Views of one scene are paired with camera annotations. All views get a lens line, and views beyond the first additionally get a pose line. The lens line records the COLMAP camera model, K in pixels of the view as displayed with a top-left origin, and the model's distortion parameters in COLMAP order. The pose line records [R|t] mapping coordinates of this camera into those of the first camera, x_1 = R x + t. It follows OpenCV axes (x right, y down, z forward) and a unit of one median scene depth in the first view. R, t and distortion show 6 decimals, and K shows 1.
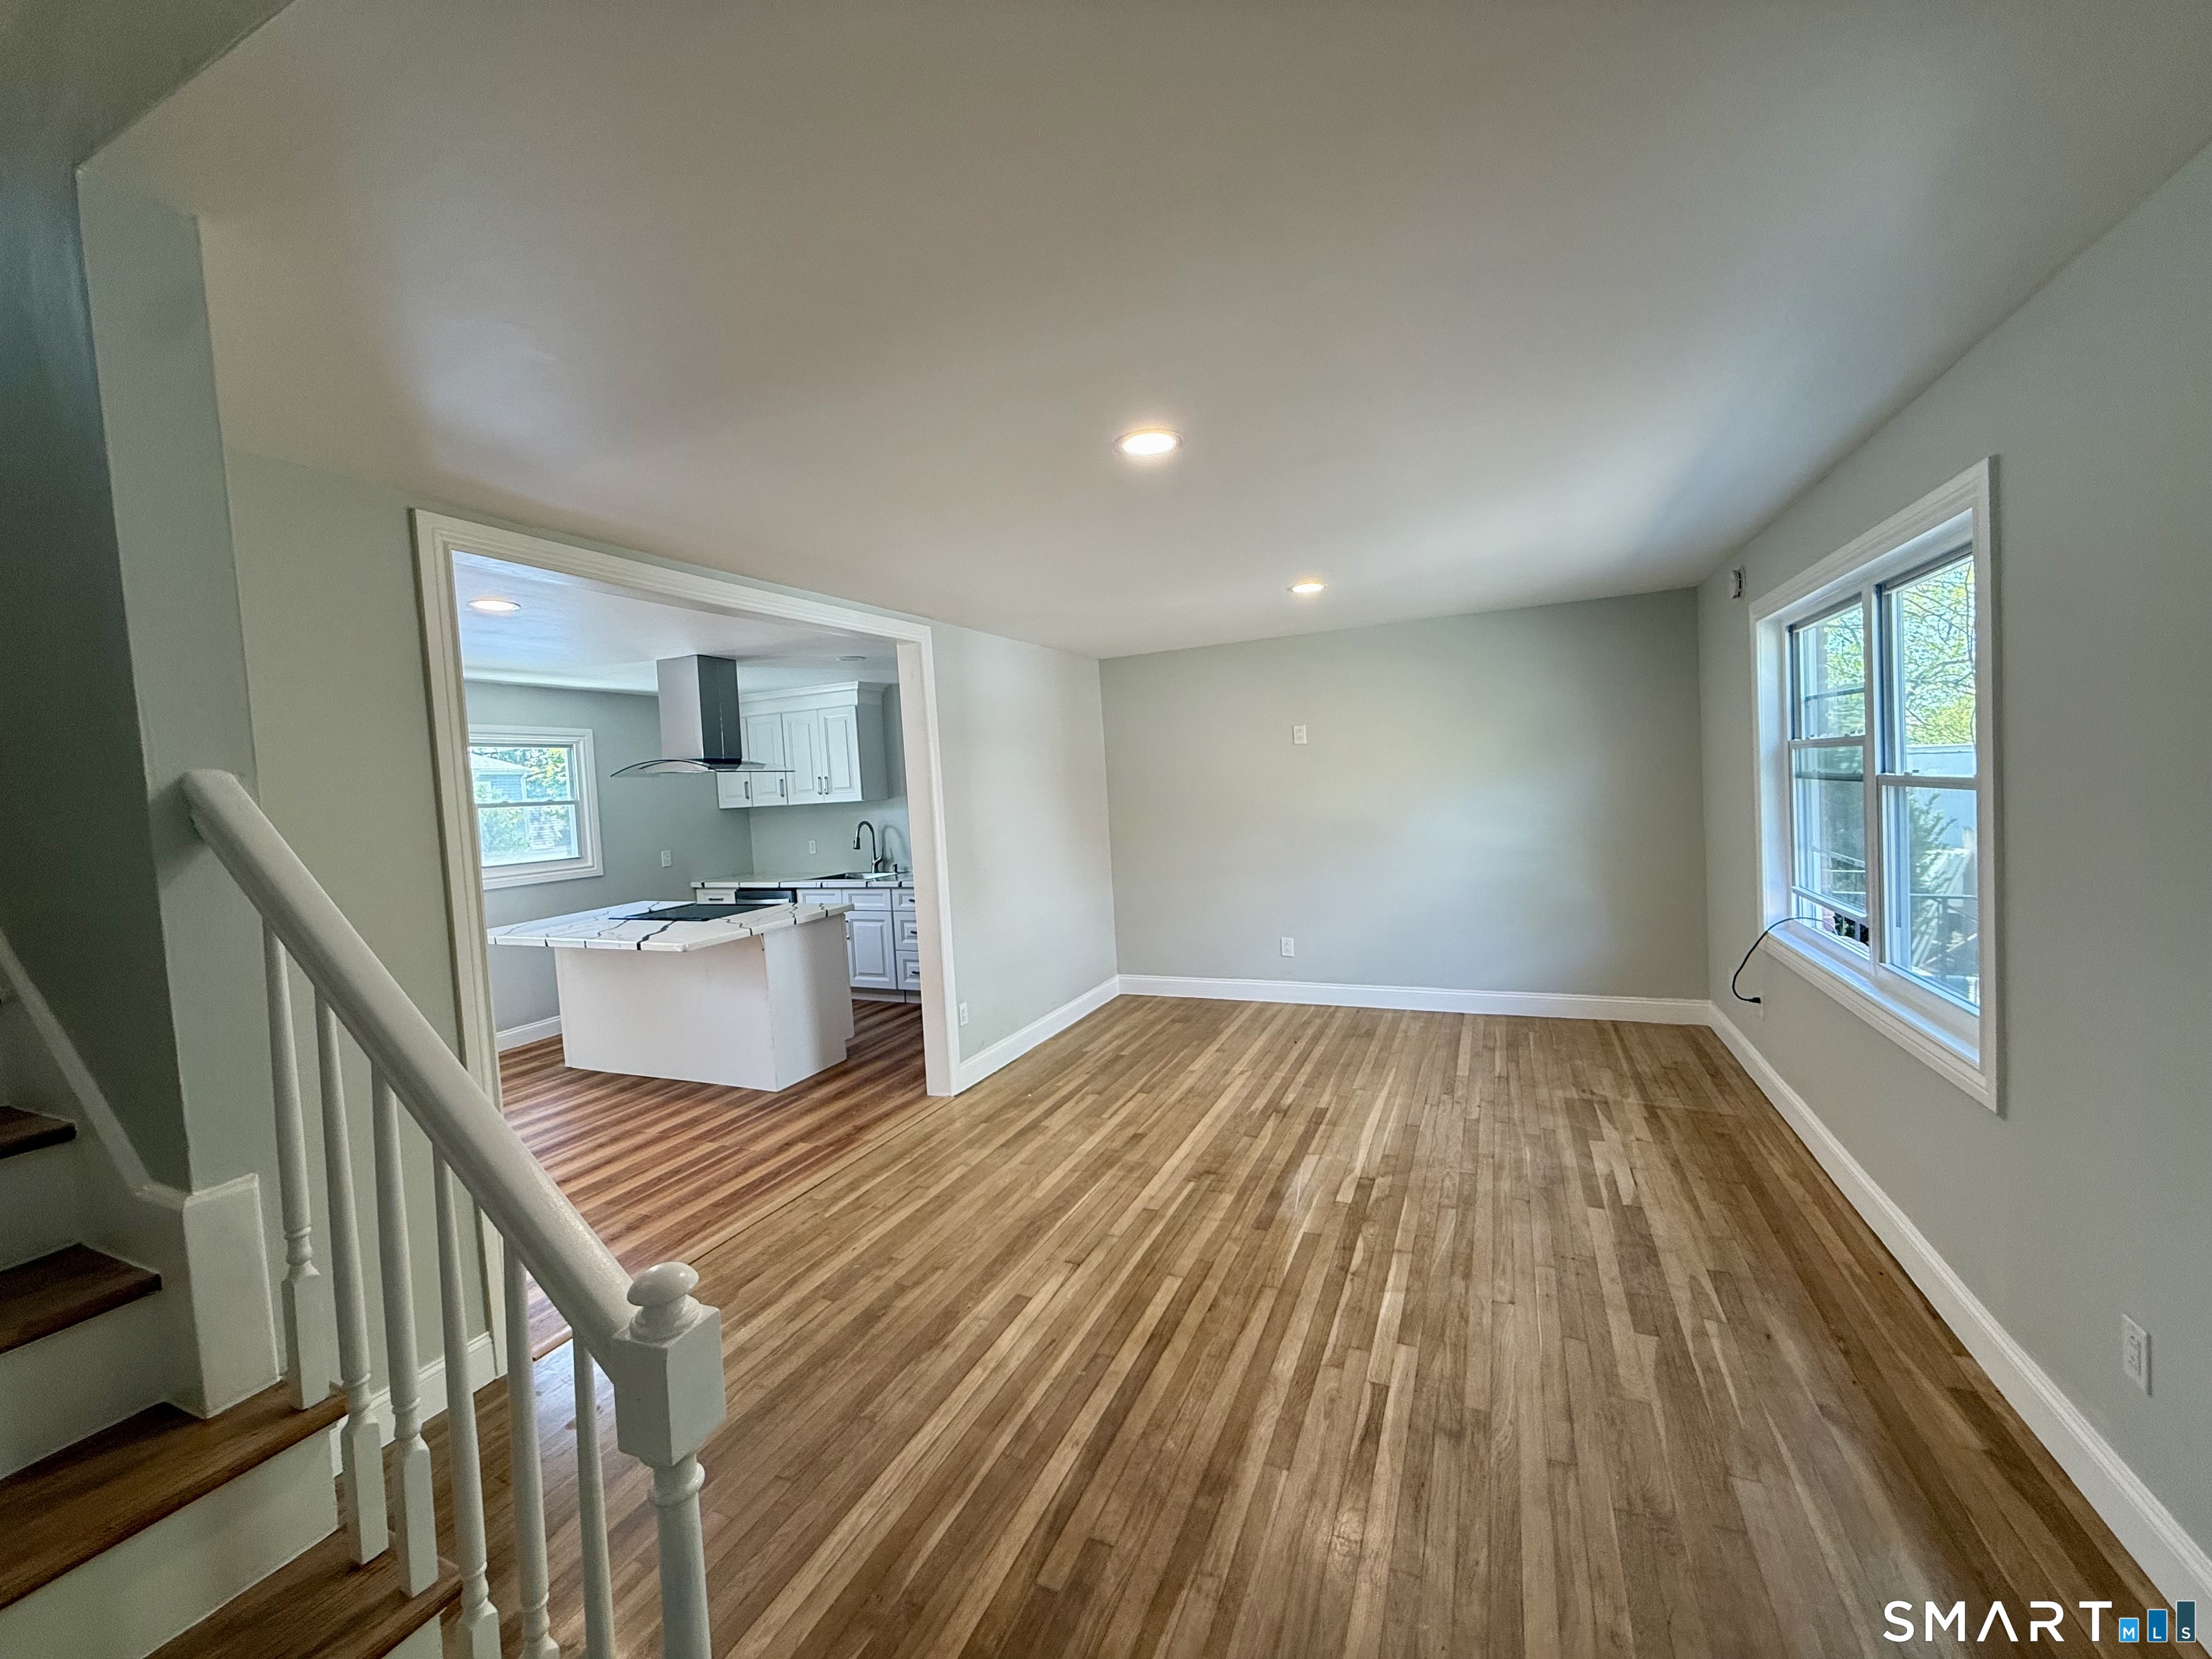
lens RADIAL K [[879.5, 0, 1098.1], [0, 879.5, 827.7], [0, 0, 1]] dist [0.000417, 0.000148]
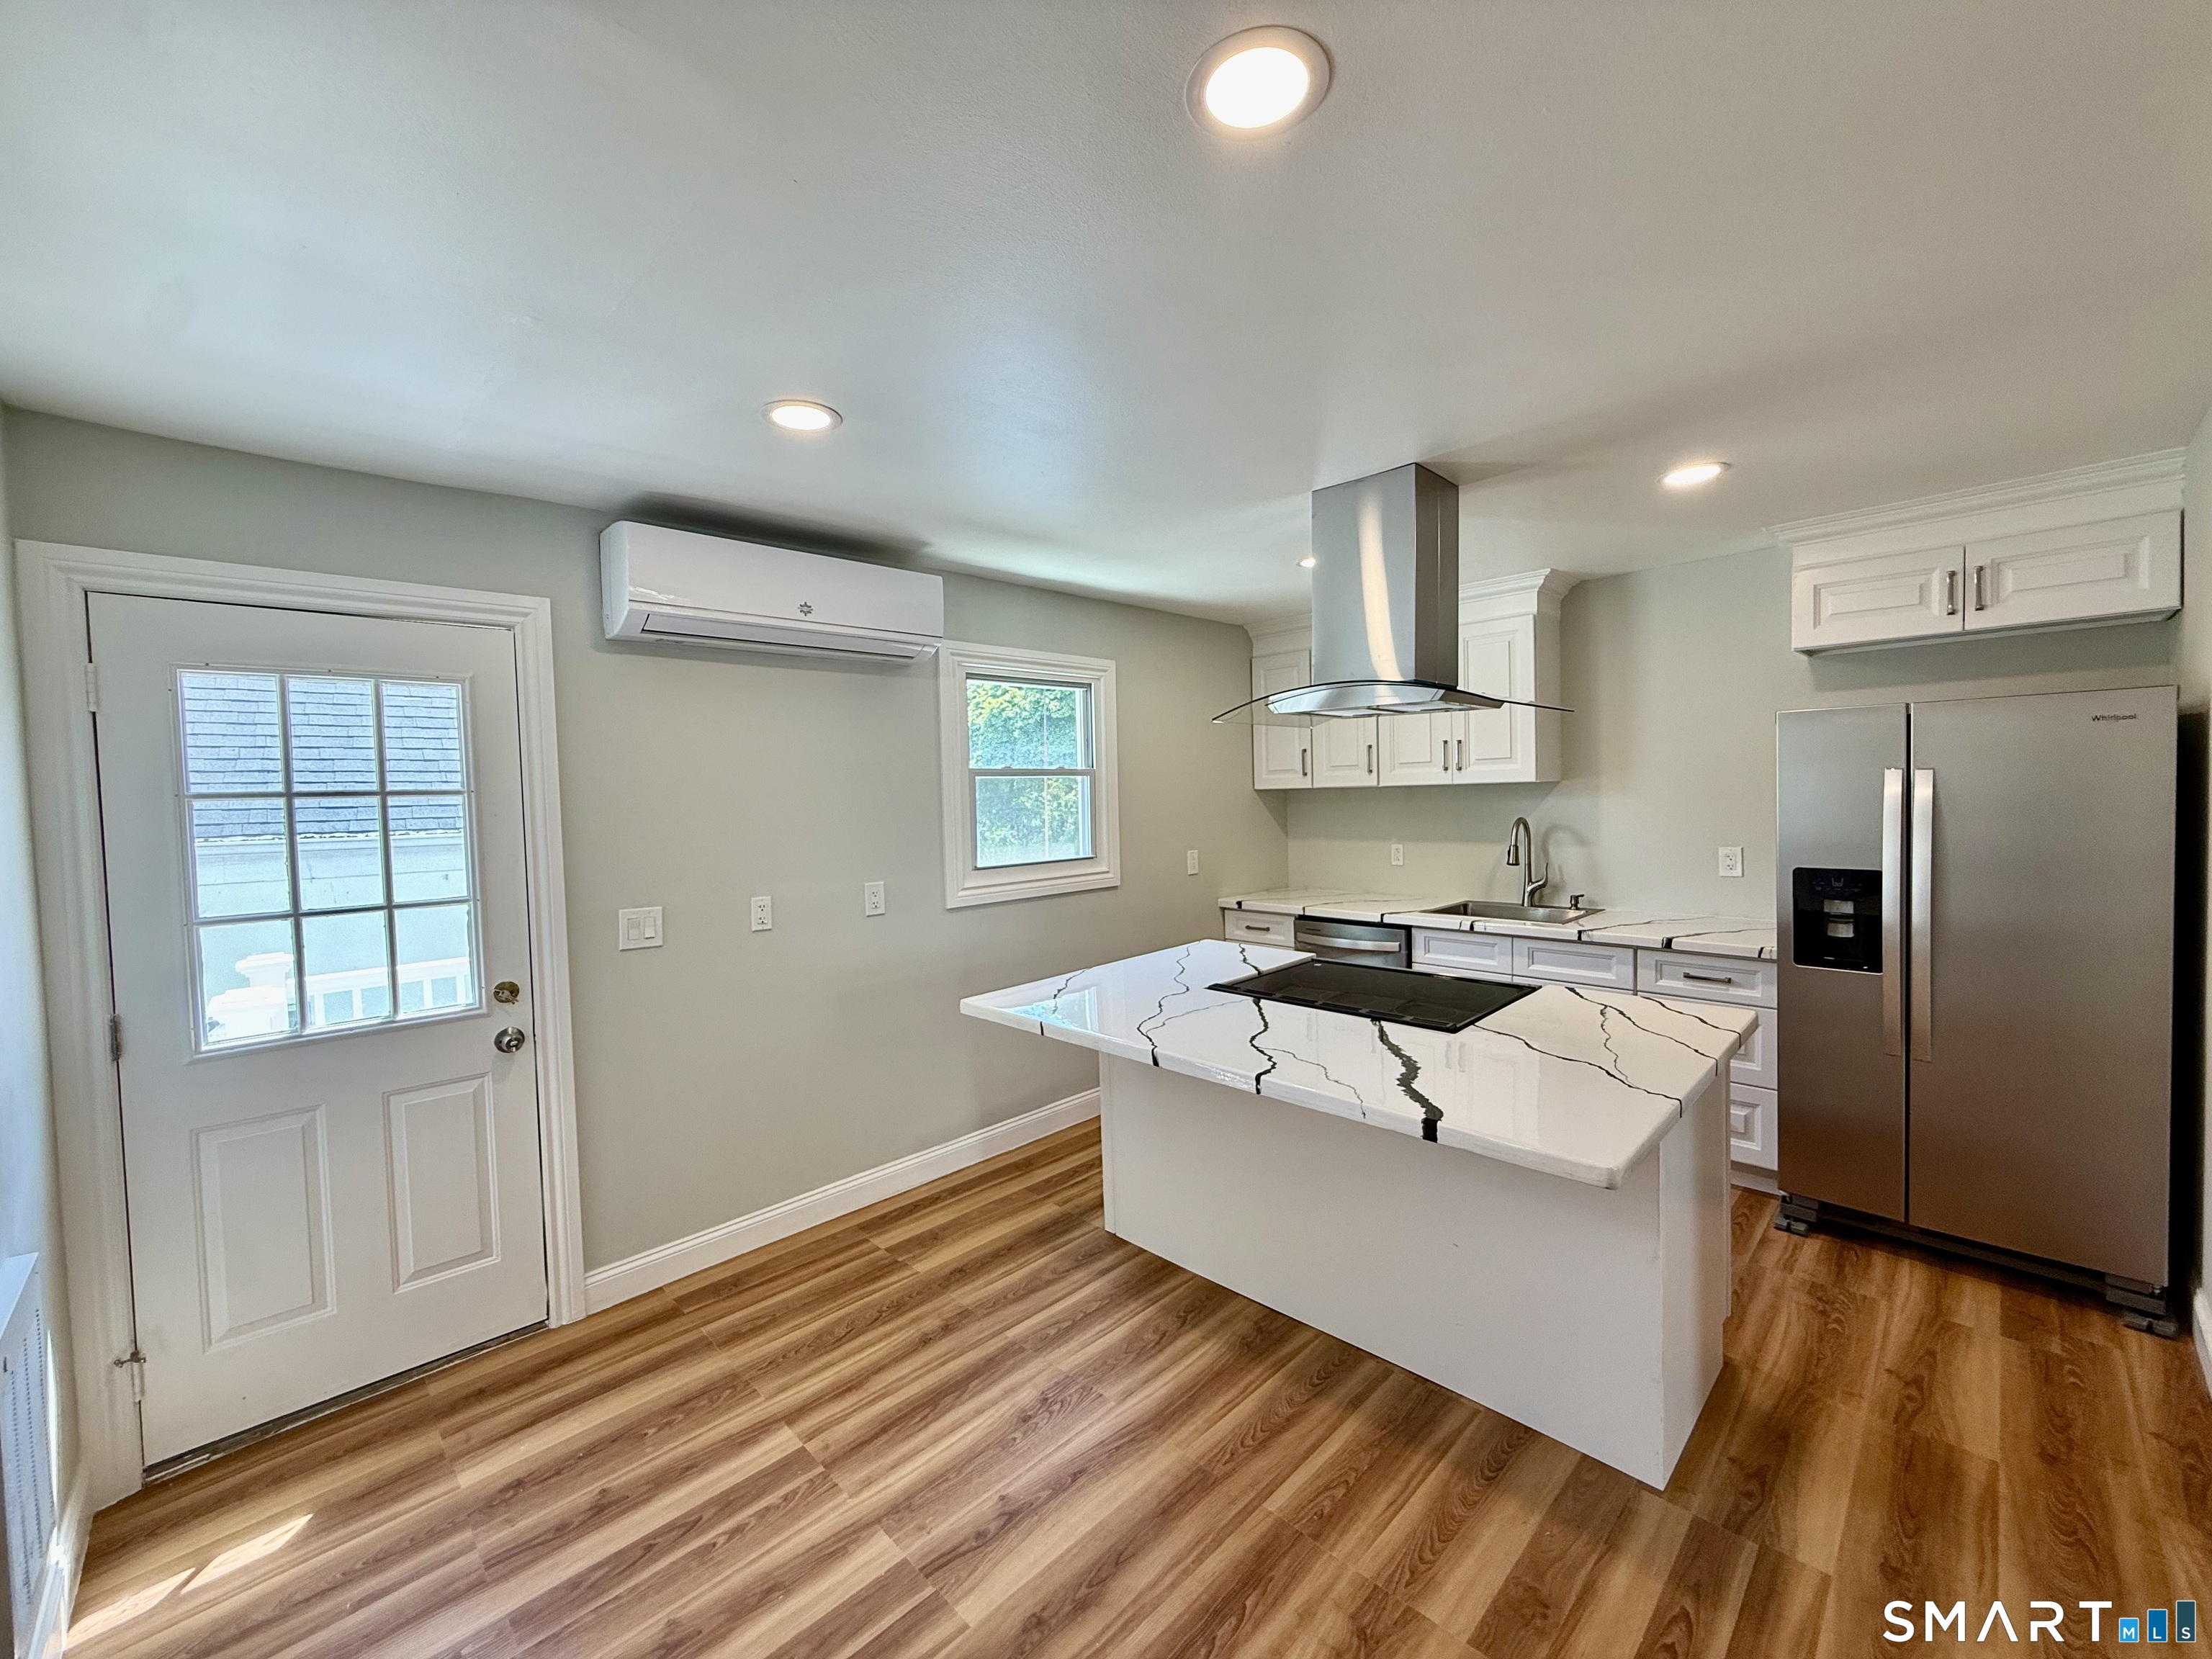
lens RADIAL K [[879.5, 0, 1098.3], [0, 879.5, 826.3], [0, 0, 1]] dist [0.000417, 0.000148]
pose [[0.930675, 0.042011, -0.363427, -0.554893], [-0.039819, 0.999115, 0.013526, 0.002848], [0.363673, 0.001883, 0.931525, 0.626099]]
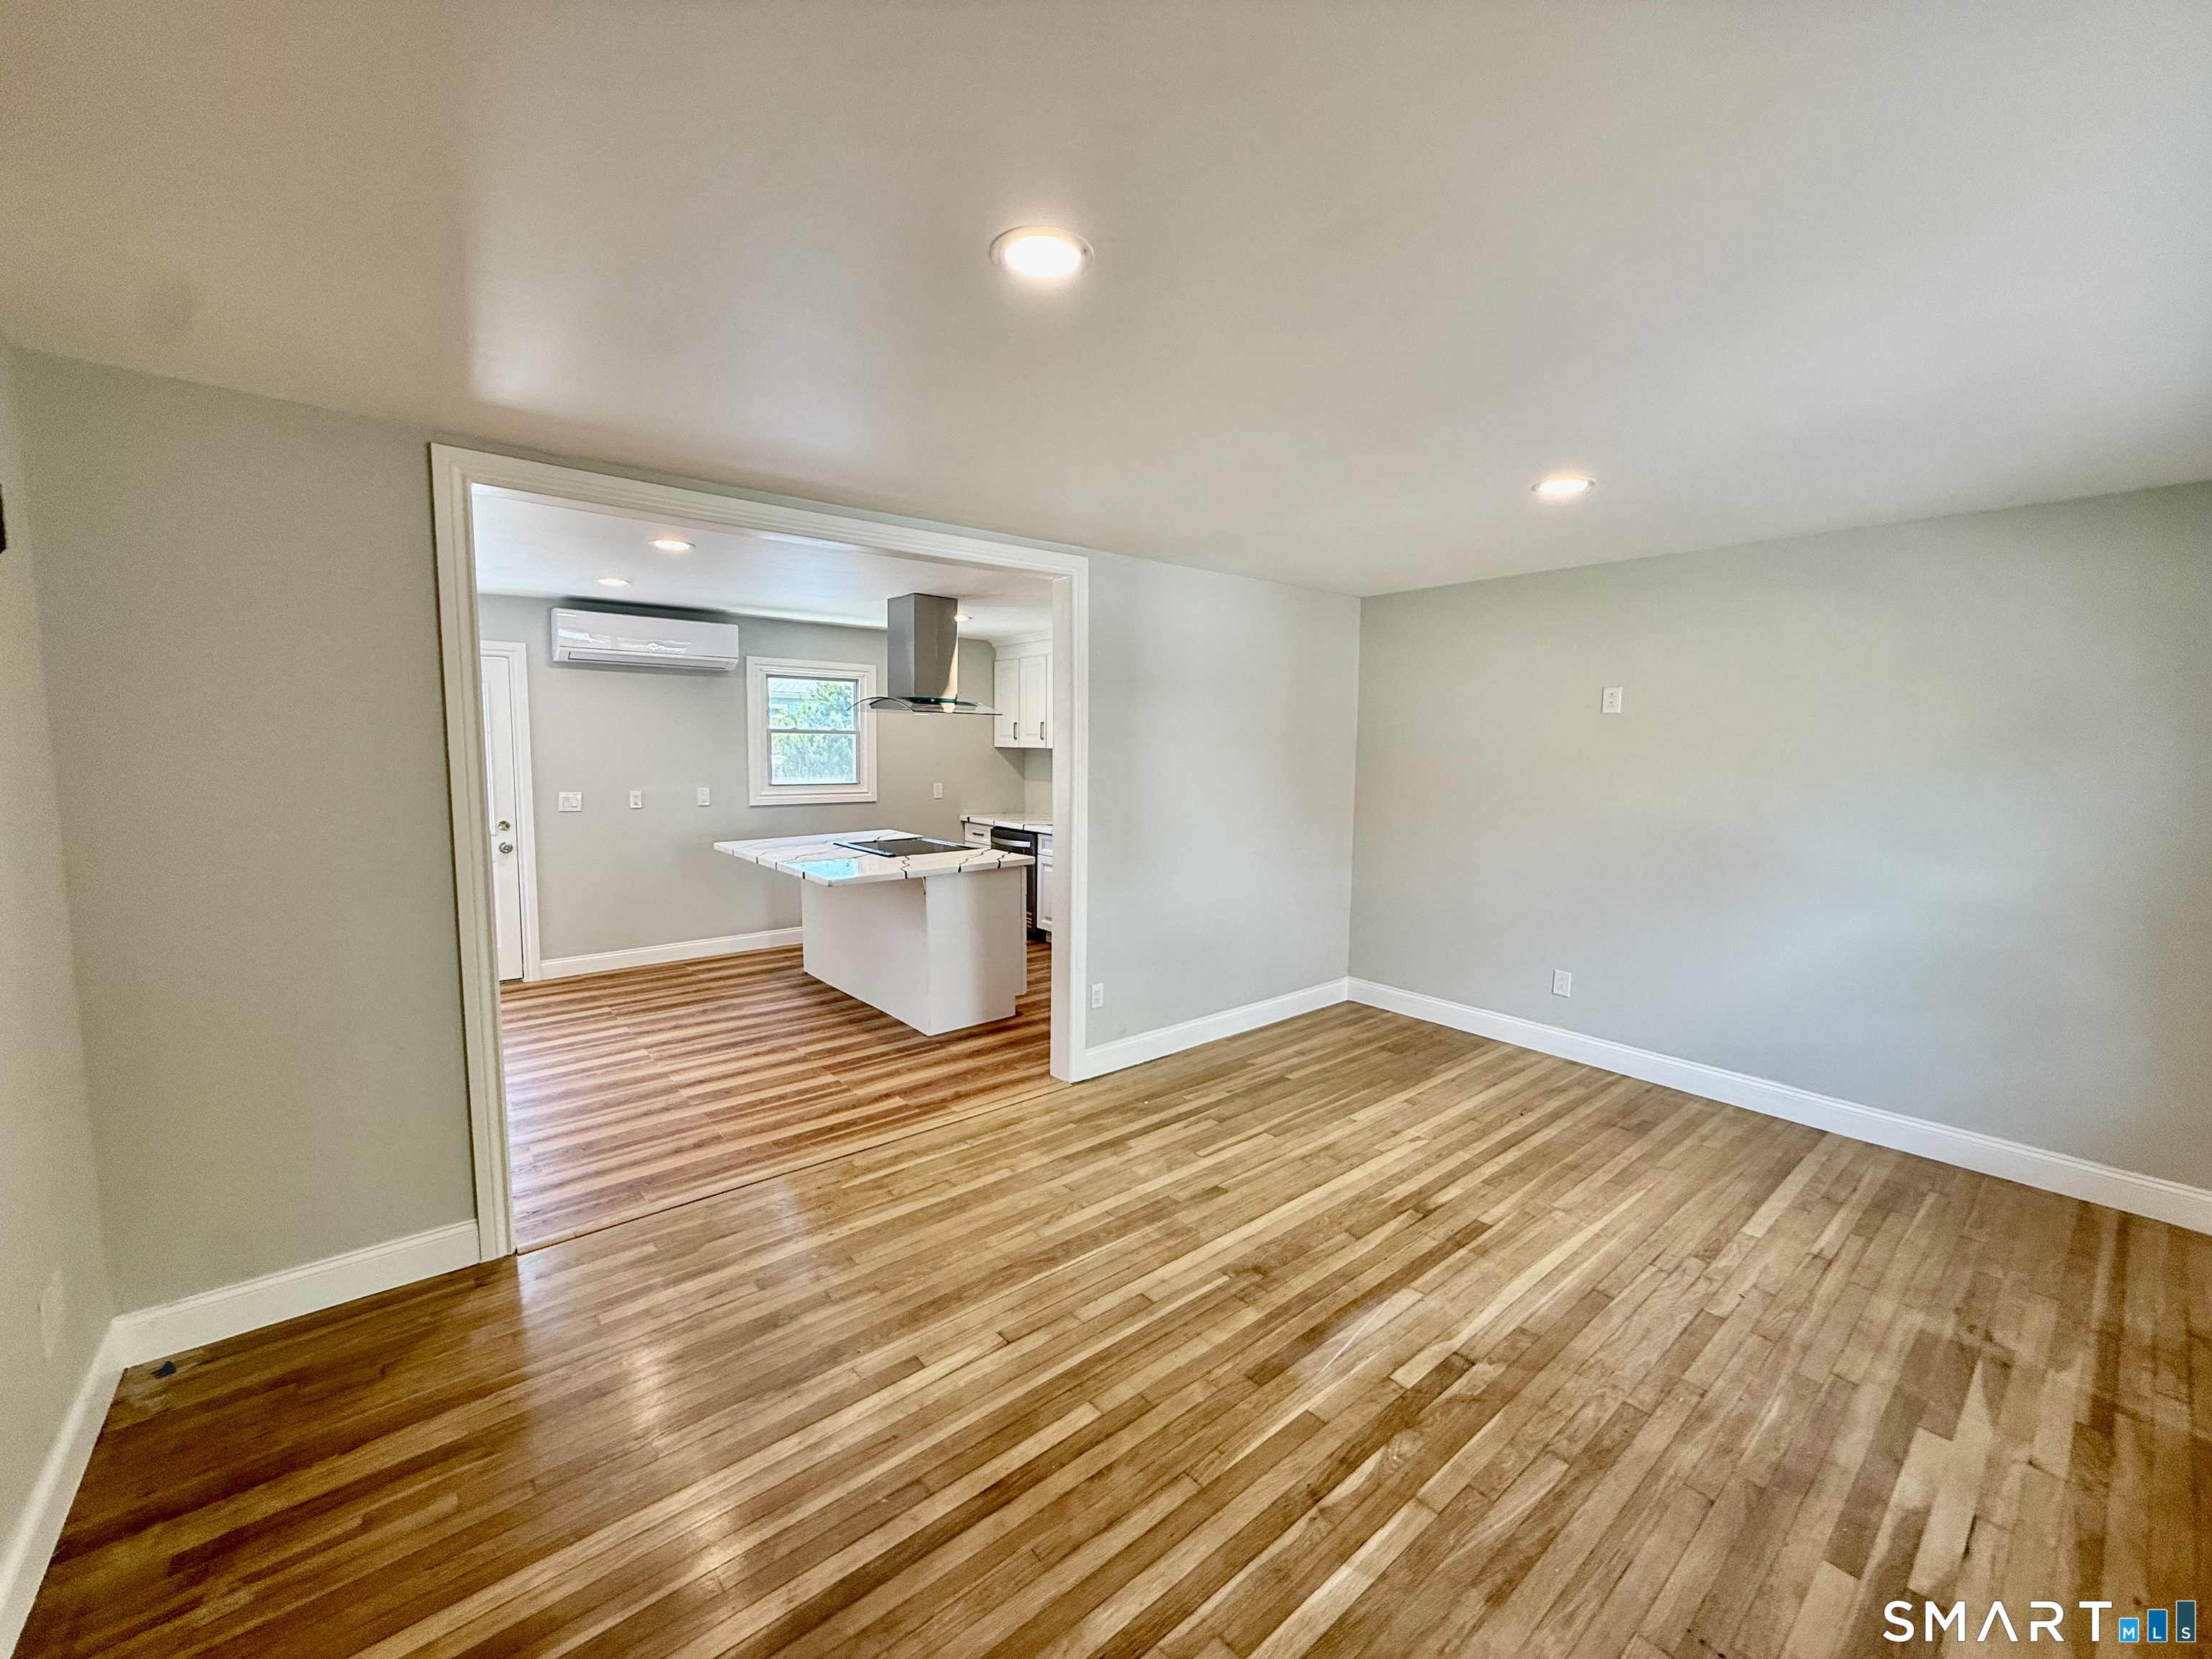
lens RADIAL K [[879.5, 0, 1099.0], [0, 879.5, 827.5], [0, 0, 1]] dist [0.000417, 0.000148]
pose [[0.896209, 0.107298, -0.430460, 0.249389], [-0.082198, 0.993672, 0.076551, -0.031834], [0.435950, -0.033222, 0.899358, 0.228546]]
